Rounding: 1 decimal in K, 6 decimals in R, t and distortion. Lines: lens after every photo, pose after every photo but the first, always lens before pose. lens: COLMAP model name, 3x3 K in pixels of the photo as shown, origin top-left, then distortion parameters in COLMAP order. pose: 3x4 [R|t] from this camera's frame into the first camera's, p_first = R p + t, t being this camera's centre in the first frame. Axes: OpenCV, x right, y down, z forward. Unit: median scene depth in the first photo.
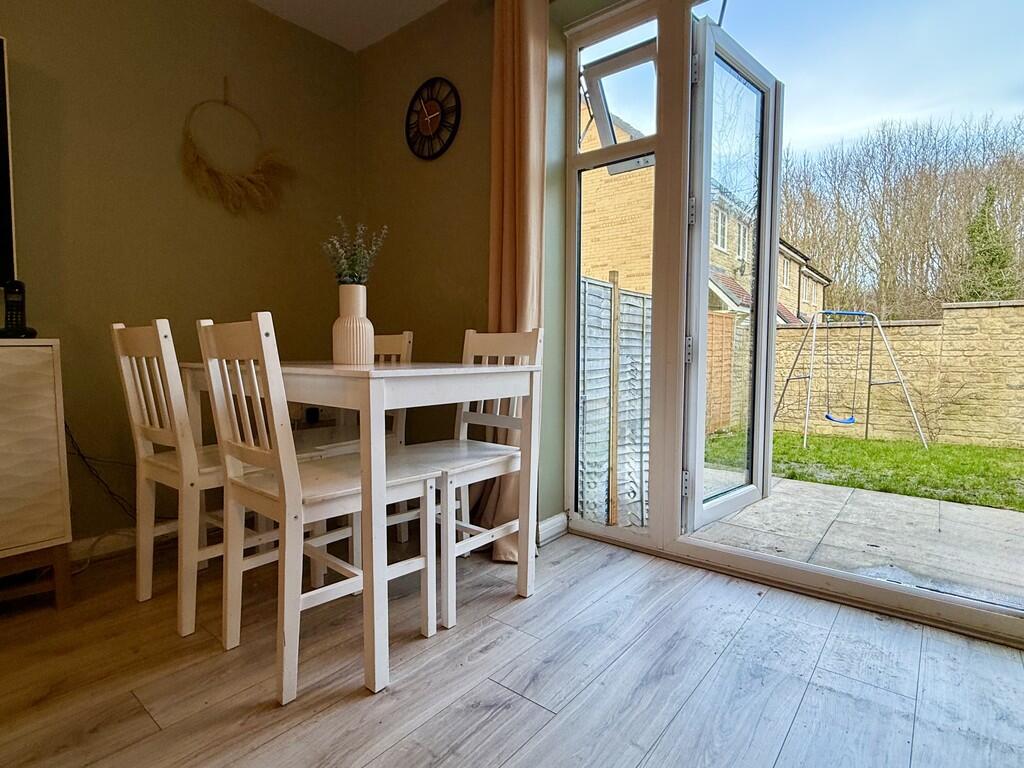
lens RADIAL K [[530.2, 0, 507.0], [0, 530.2, 383.0], [0, 0, 1]] dist [-0.007083, -0.000253]
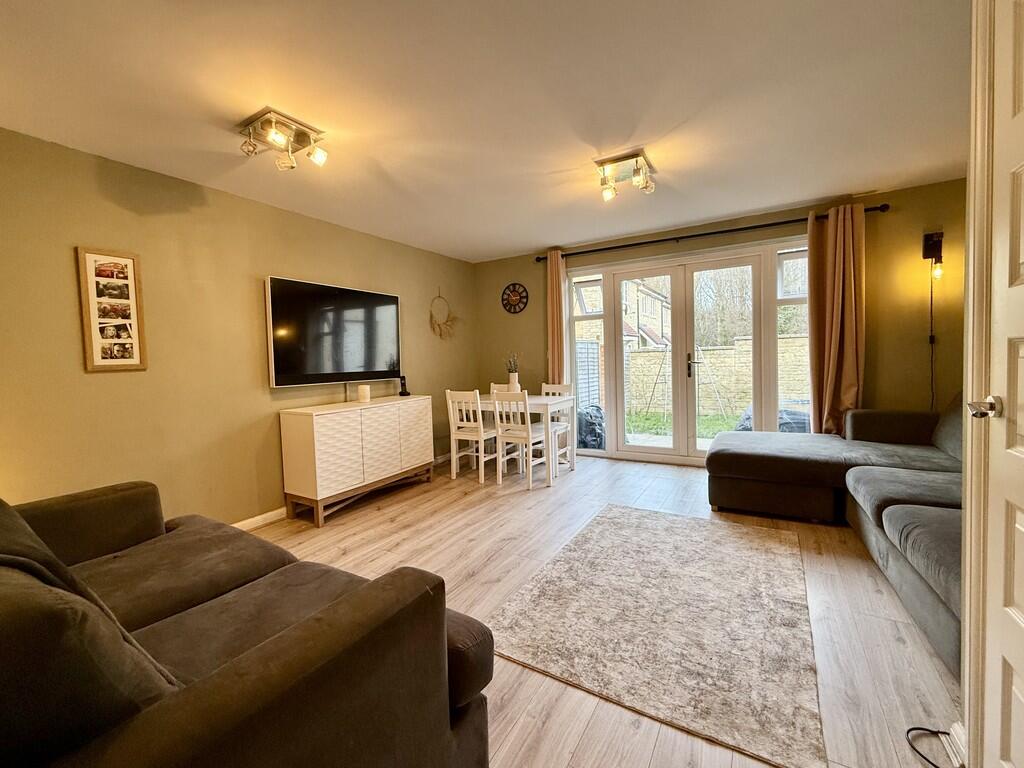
lens RADIAL K [[412.3, 0, 514.2], [0, 412.3, 377.5], [0, 0, 1]] dist [0.001150, 0.000016]
pose [[0.988076, -0.036989, 0.149456, -0.556982], [0.039233, 0.999157, -0.012094, -0.112179], [-0.148883, 0.017813, 0.988694, -1.179034]]
